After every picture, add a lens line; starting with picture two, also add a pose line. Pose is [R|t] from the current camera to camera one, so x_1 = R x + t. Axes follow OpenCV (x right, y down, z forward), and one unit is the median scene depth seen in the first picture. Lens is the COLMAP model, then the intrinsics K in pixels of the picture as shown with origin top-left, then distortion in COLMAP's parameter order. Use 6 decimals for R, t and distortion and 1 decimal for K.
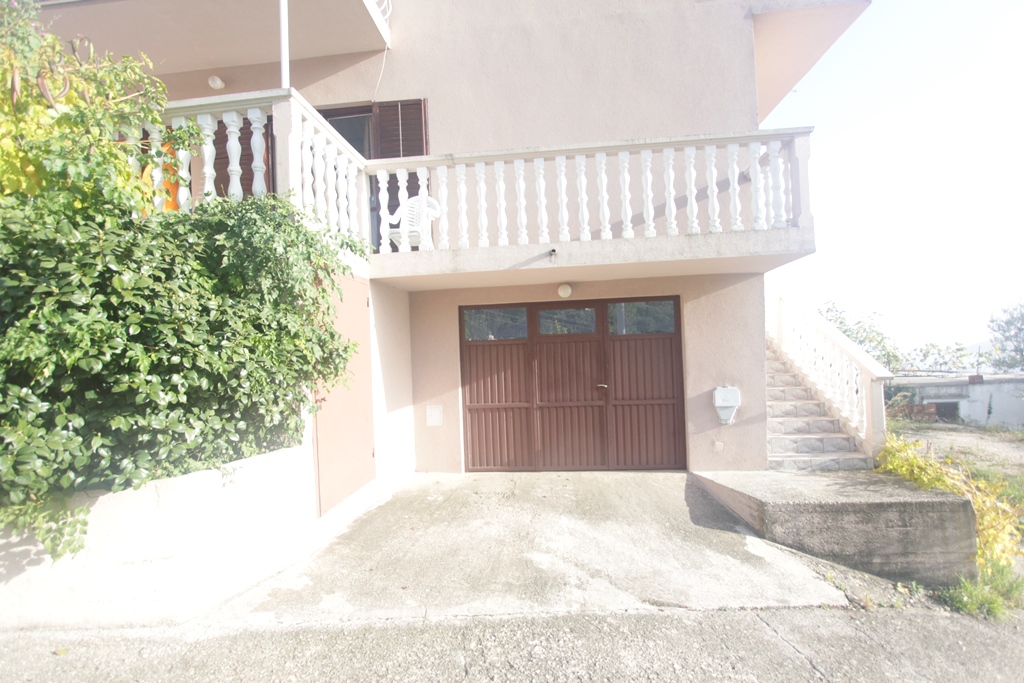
lens RADIAL K [[464.0, 0, 515.0], [0, 464.0, 343.0], [0, 0, 1]] dist [-0.017639, 0.002193]
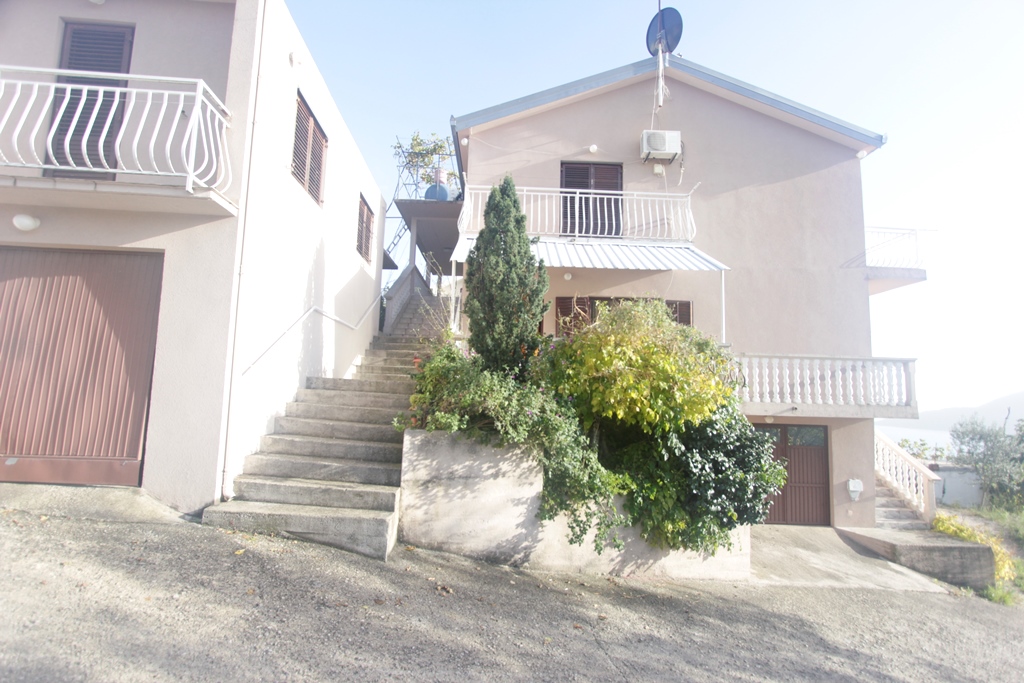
lens RADIAL K [[464.0, 0, 508.6], [0, 464.0, 341.2], [0, 0, 1]] dist [-0.017639, 0.002193]
pose [[0.991768, 0.083781, 0.096830, -1.353018], [-0.073718, 0.991925, -0.103199, -0.192120], [-0.104694, 0.095211, 0.989936, -0.842501]]
